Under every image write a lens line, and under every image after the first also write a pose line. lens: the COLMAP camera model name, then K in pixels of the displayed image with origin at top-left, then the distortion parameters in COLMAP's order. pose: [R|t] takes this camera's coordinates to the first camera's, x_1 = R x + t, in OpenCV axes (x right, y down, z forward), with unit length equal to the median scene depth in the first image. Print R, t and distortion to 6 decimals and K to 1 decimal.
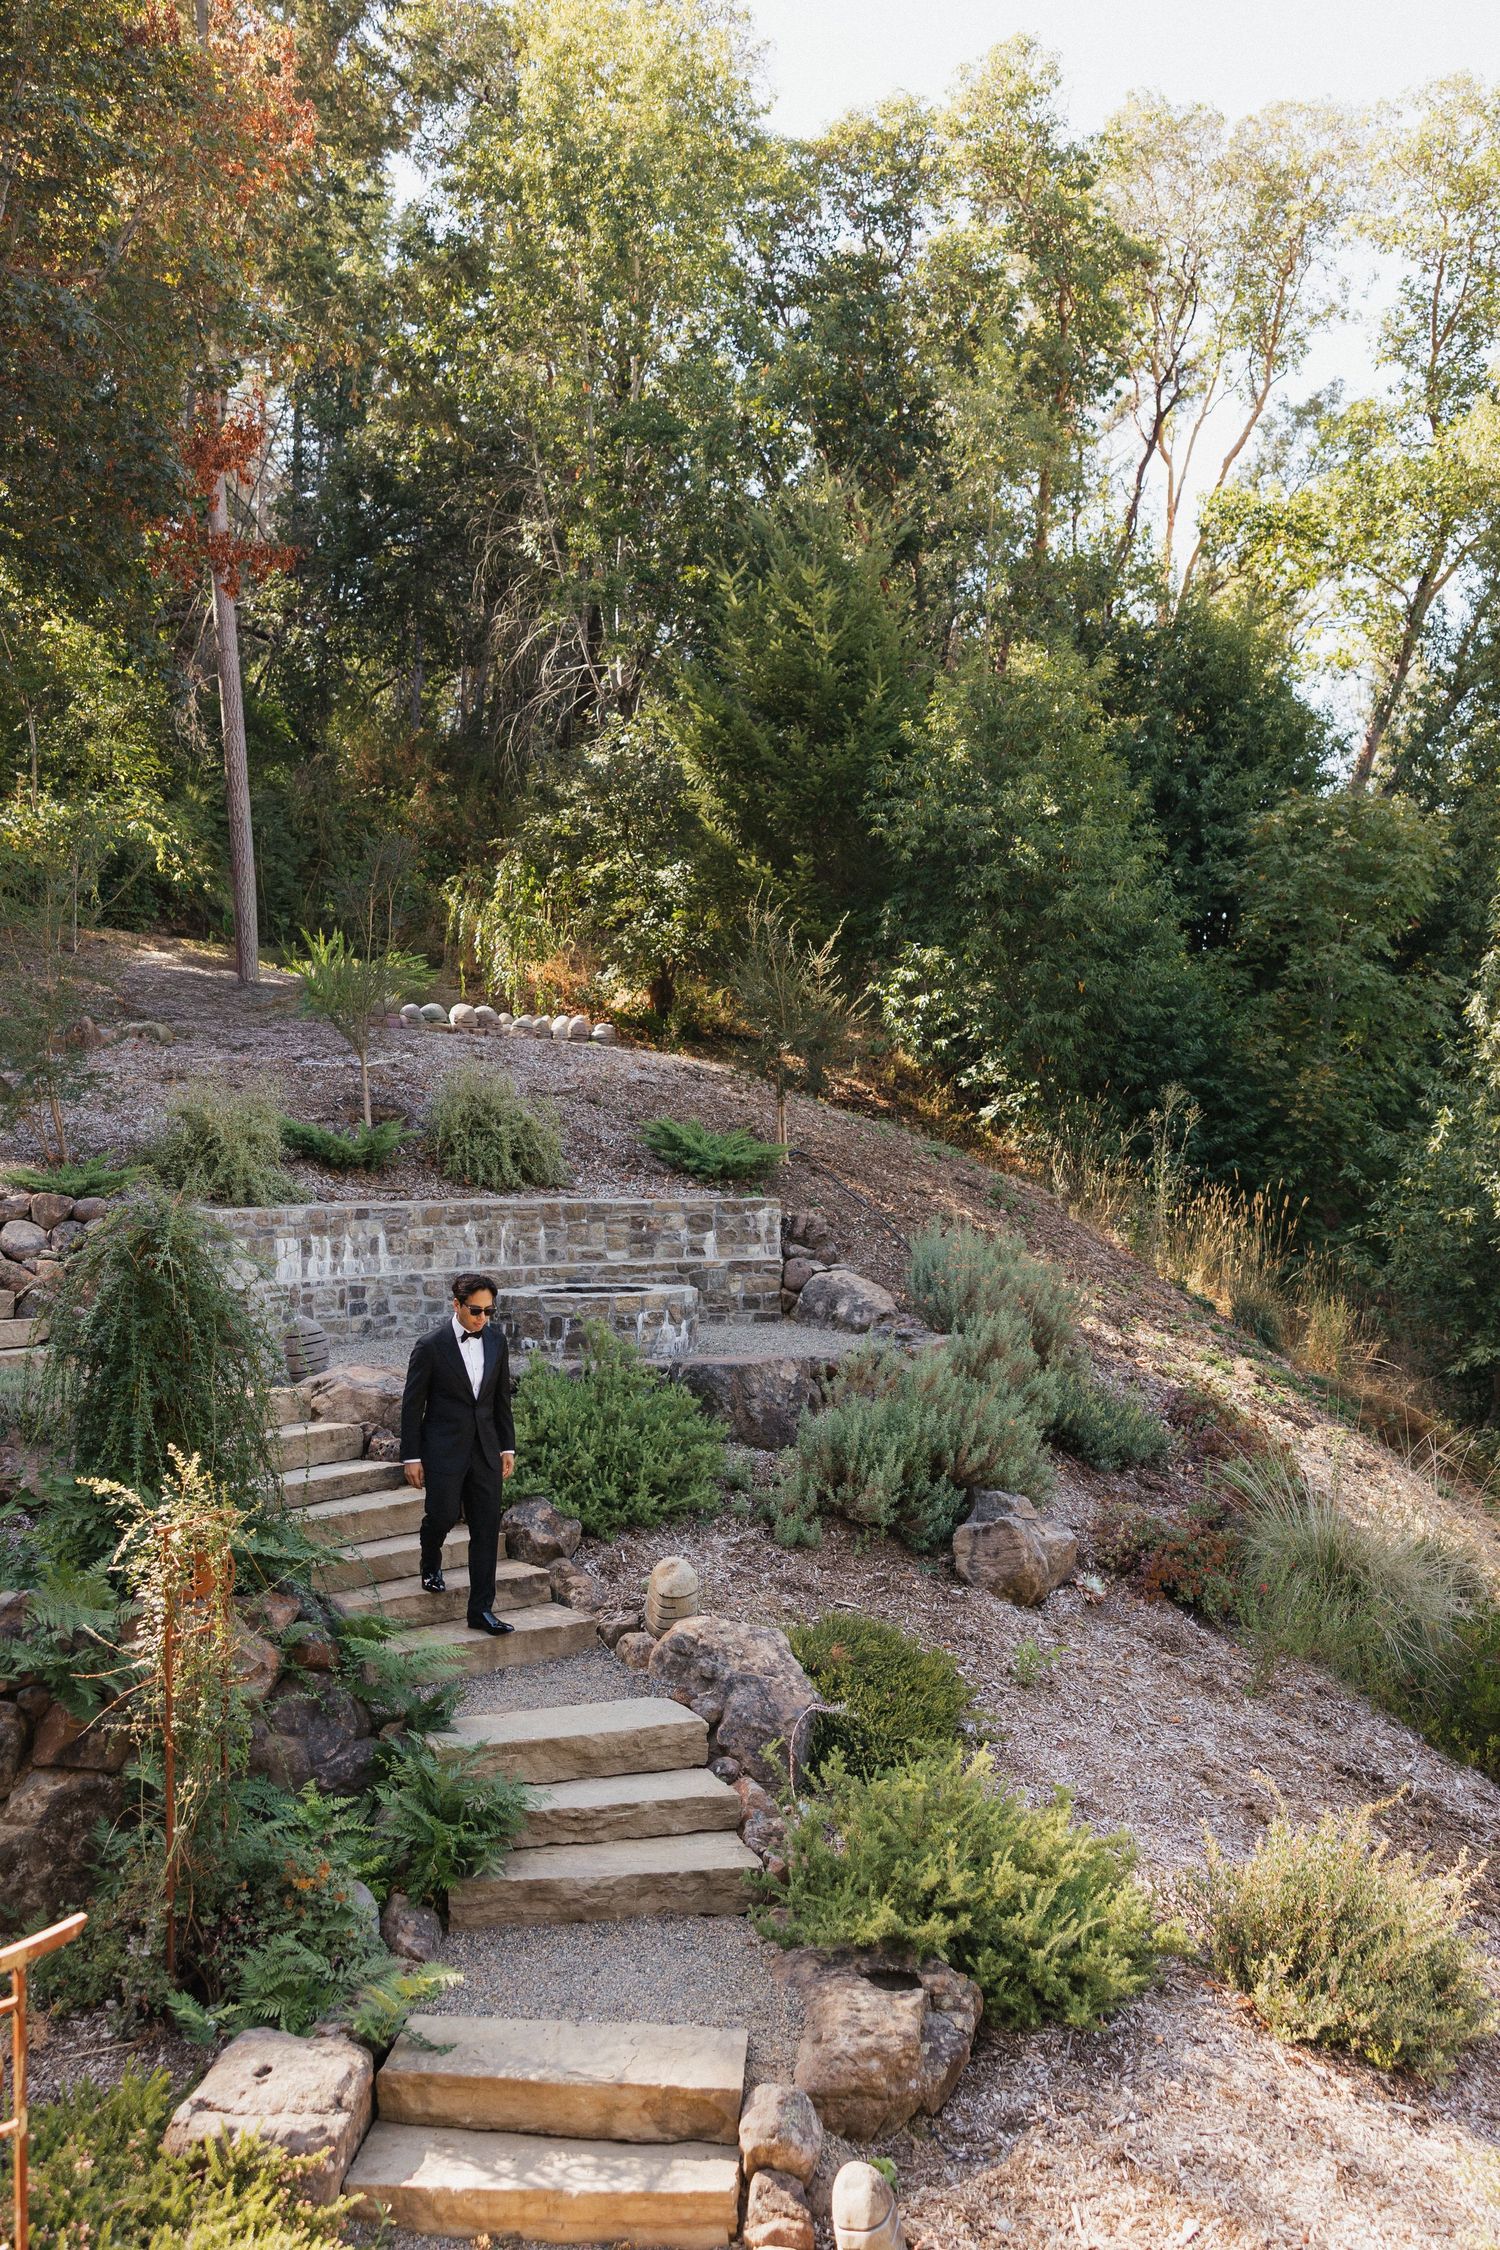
lens RADIAL K [[1972.9, 0, 750.0], [0, 1972.9, 1125.0], [0, 0, 1]] dist [0.004589, 0.007488]
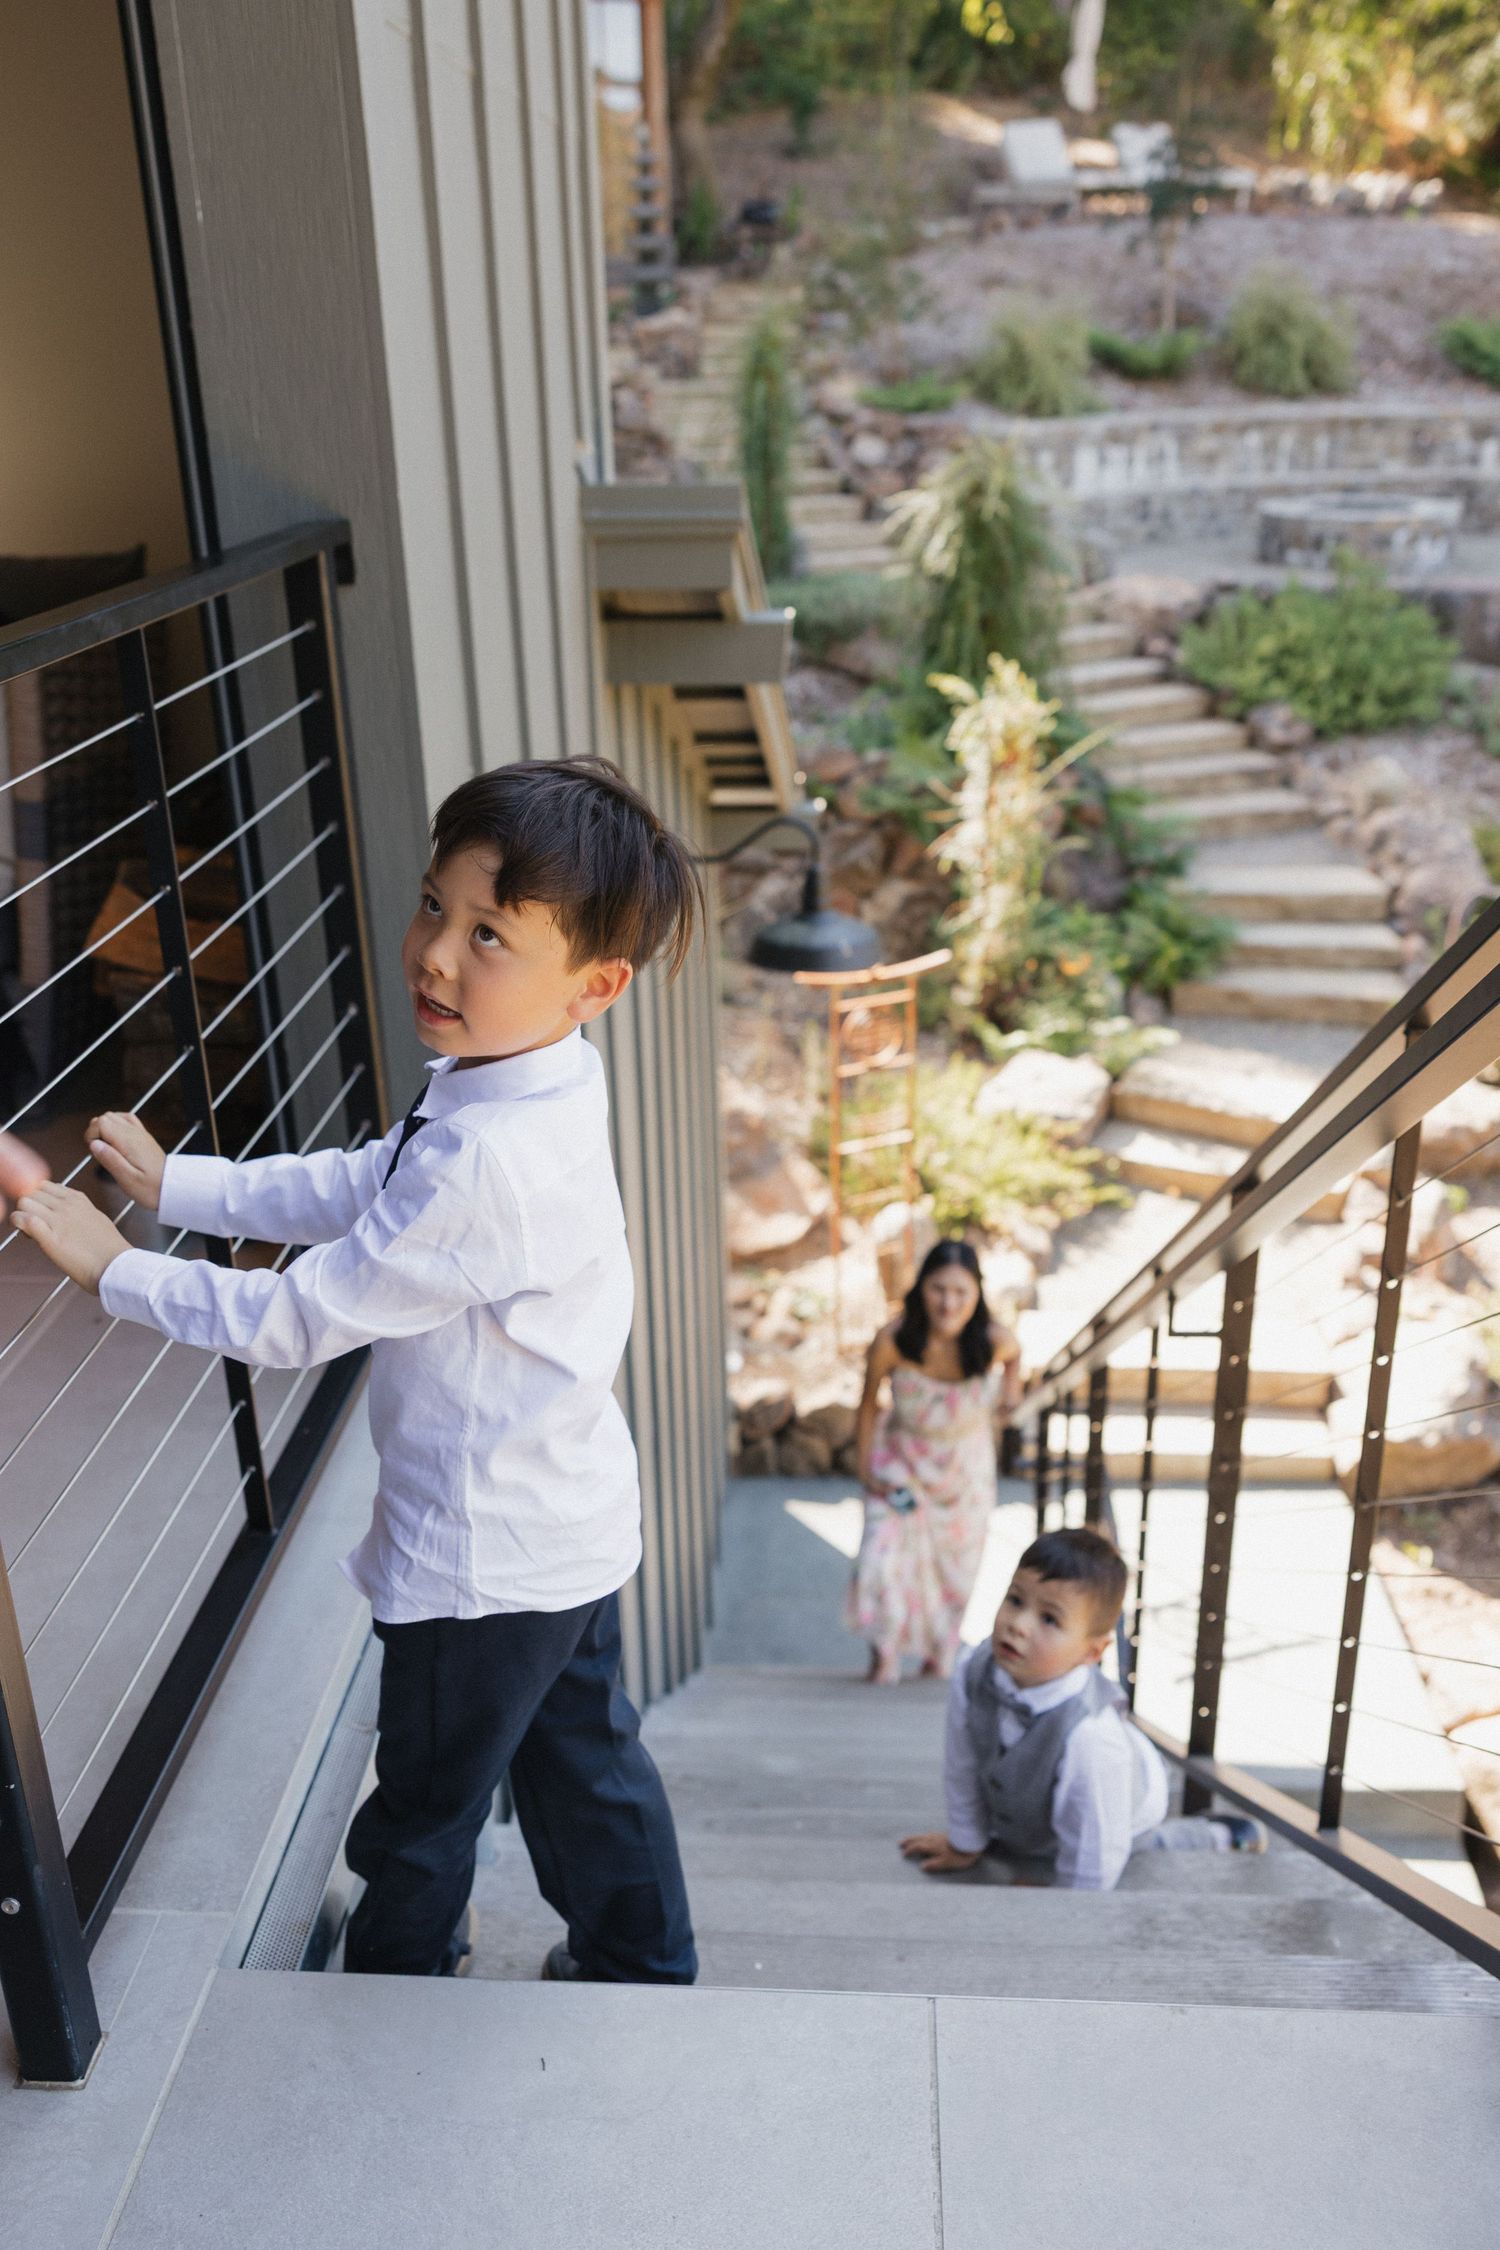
lens RADIAL K [[1902.7, 0, 750.0], [0, 1902.7, 1125.0], [0, 0, 1]] dist [0.041748, 0.001407]
pose [[0.923780, 0.141581, -0.355788, 0.049729], [0.017118, 0.912939, 0.407736, -0.061256], [0.382541, -0.382749, 0.840931, -0.221566]]
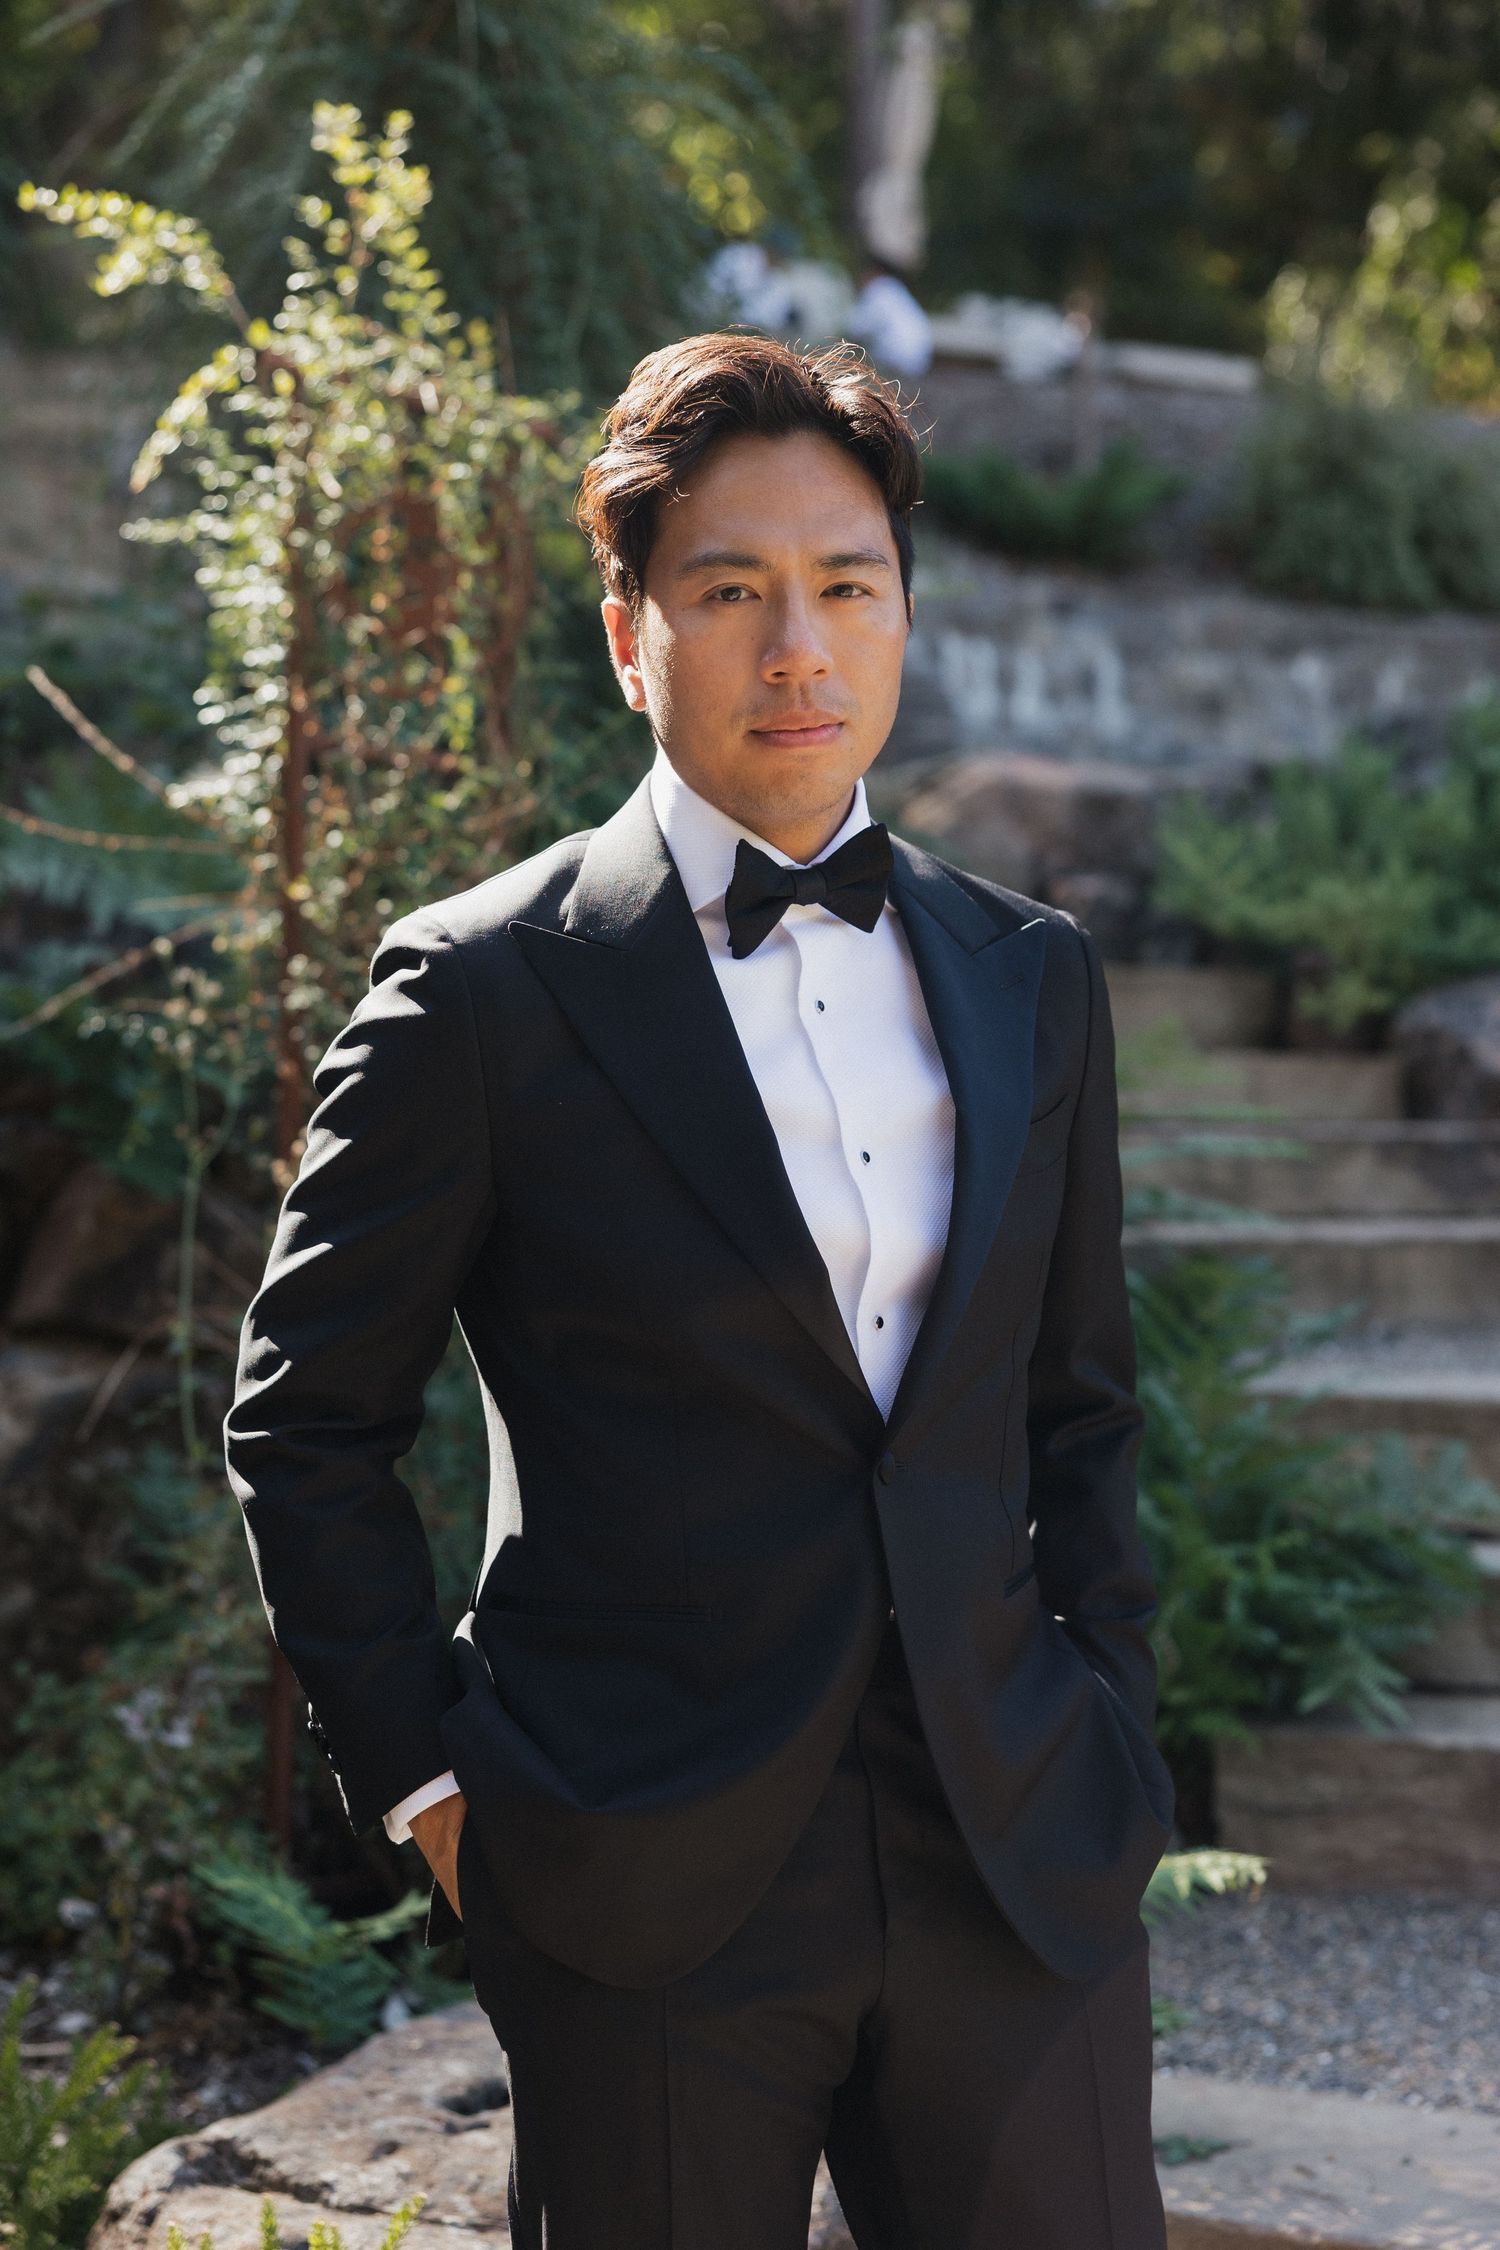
lens RADIAL K [[3685.6, 0, 750.0], [0, 3685.6, 1125.0], [0, 0, 1]] dist [0.017650, 0.058515]
pose [[0.958308, 0.032241, -0.283912, -0.051022], [-0.025319, 0.999287, 0.028015, 0.214510], [0.284613, -0.019659, 0.958441, 0.350570]]
